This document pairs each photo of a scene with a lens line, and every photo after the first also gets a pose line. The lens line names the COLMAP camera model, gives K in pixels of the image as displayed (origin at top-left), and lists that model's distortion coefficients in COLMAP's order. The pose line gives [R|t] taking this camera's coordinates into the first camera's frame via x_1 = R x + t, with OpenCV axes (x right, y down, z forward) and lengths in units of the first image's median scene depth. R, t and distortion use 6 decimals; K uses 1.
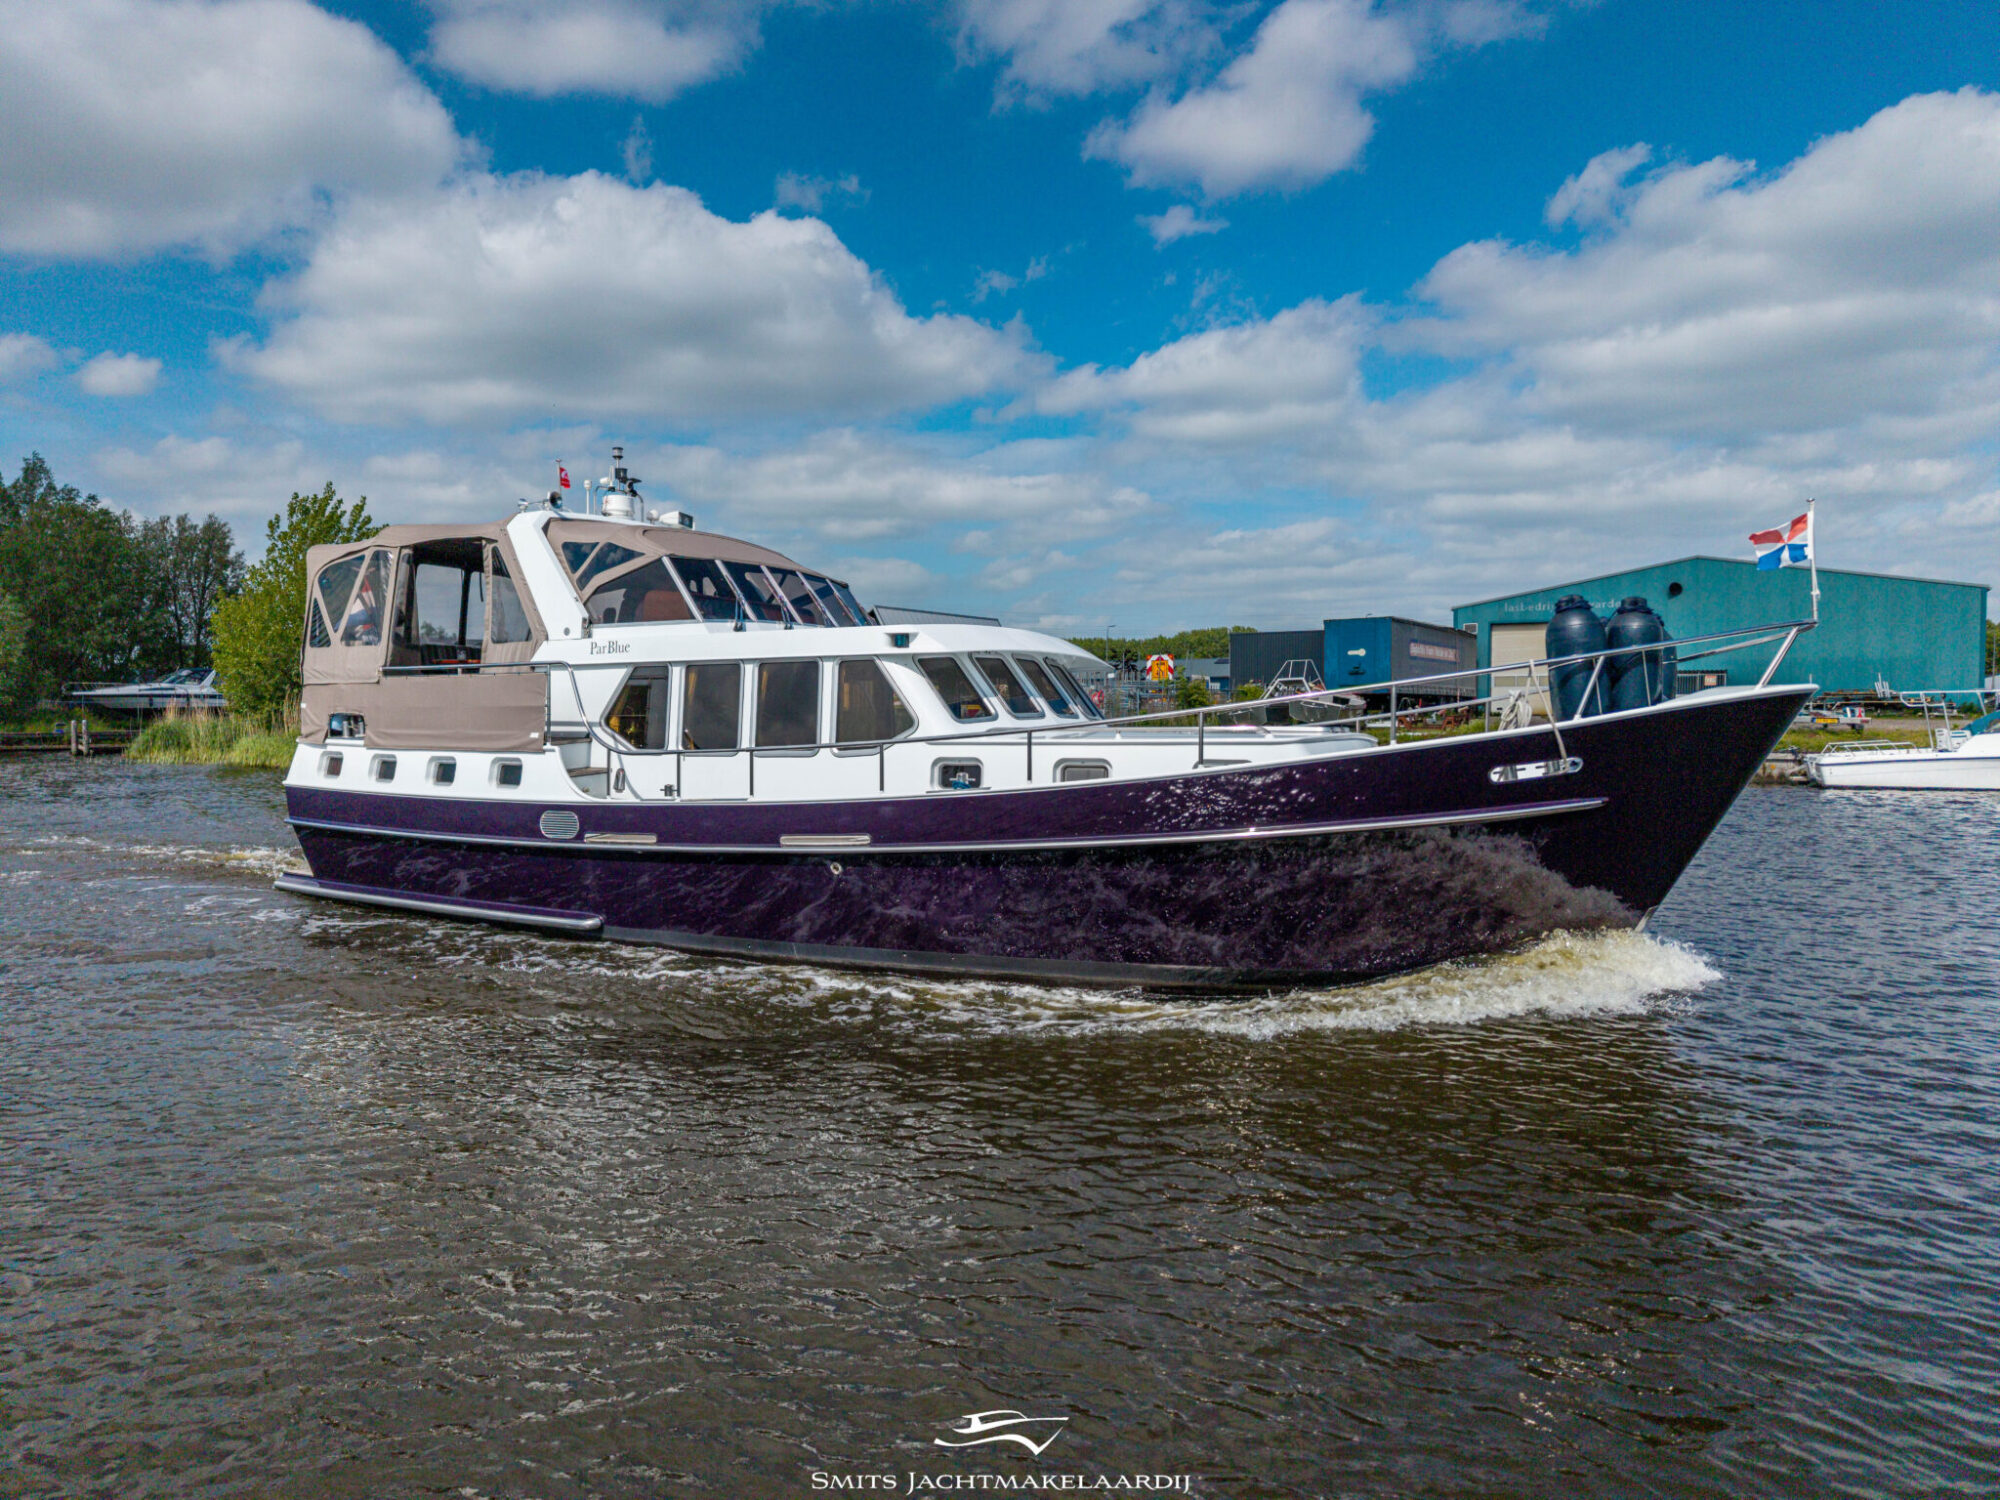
lens RADIAL K [[1370.6, 0, 1000.0], [0, 1370.6, 750.0], [0, 0, 1]] dist [-0.004148, 0.000524]
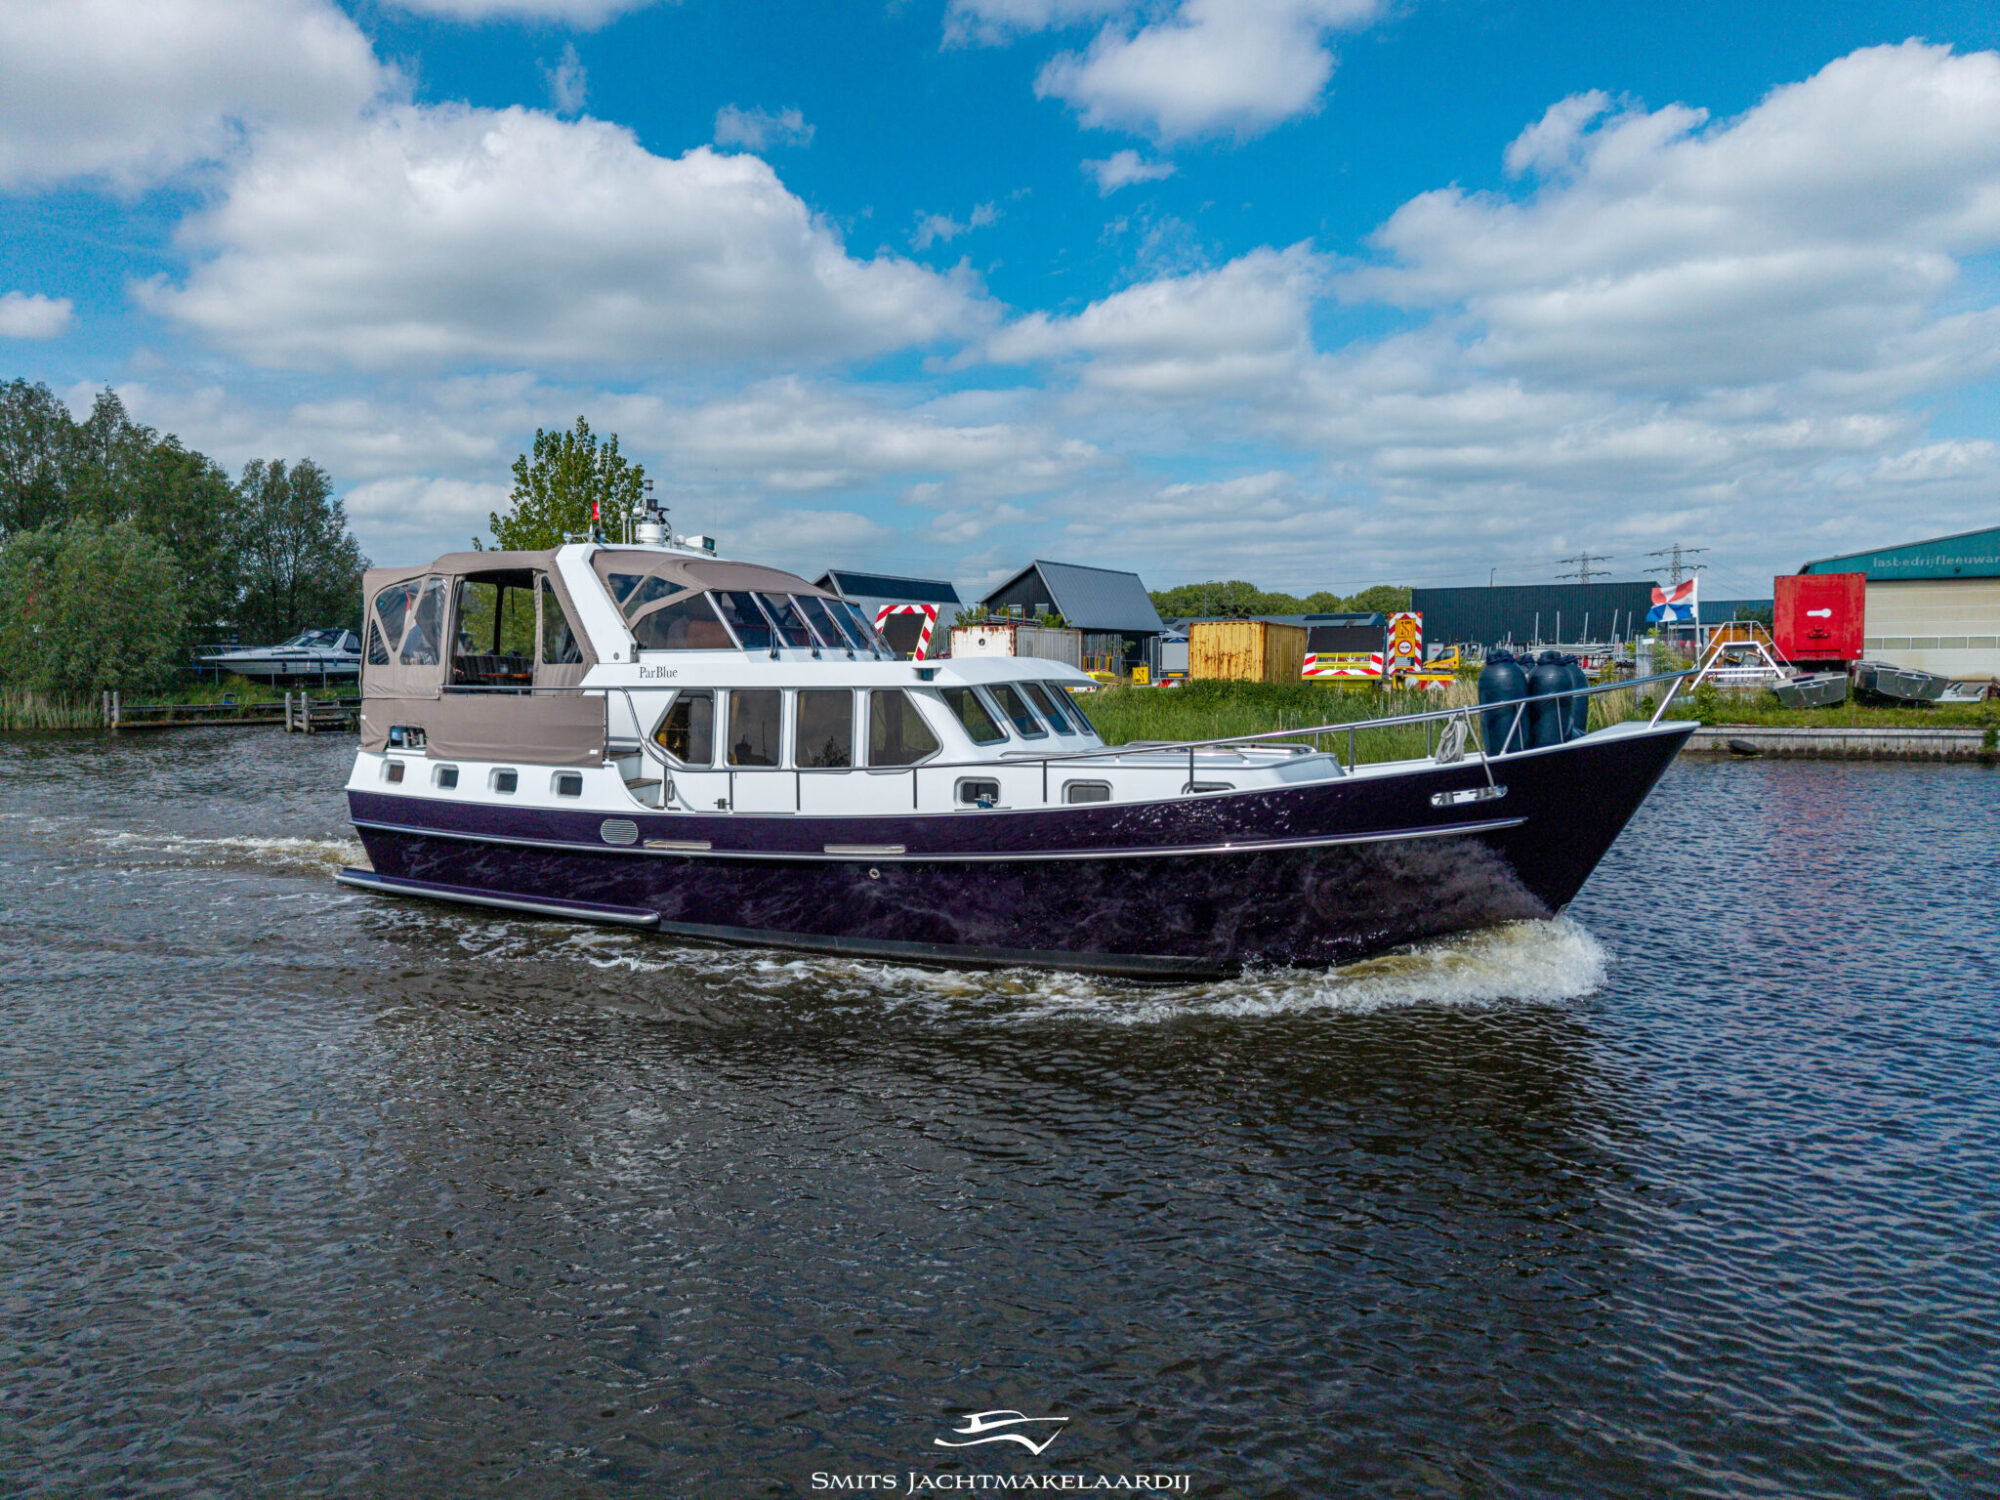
lens RADIAL K [[1386.0, 0, 989.3], [0, 1386.0, 748.3], [0, 0, 1]] dist [0.003954, -0.001380]
pose [[0.999534, -0.005460, 0.030039, -0.047200], [0.004464, 0.999441, 0.033121, -0.048342], [-0.030203, -0.032972, 0.999000, -0.144014]]
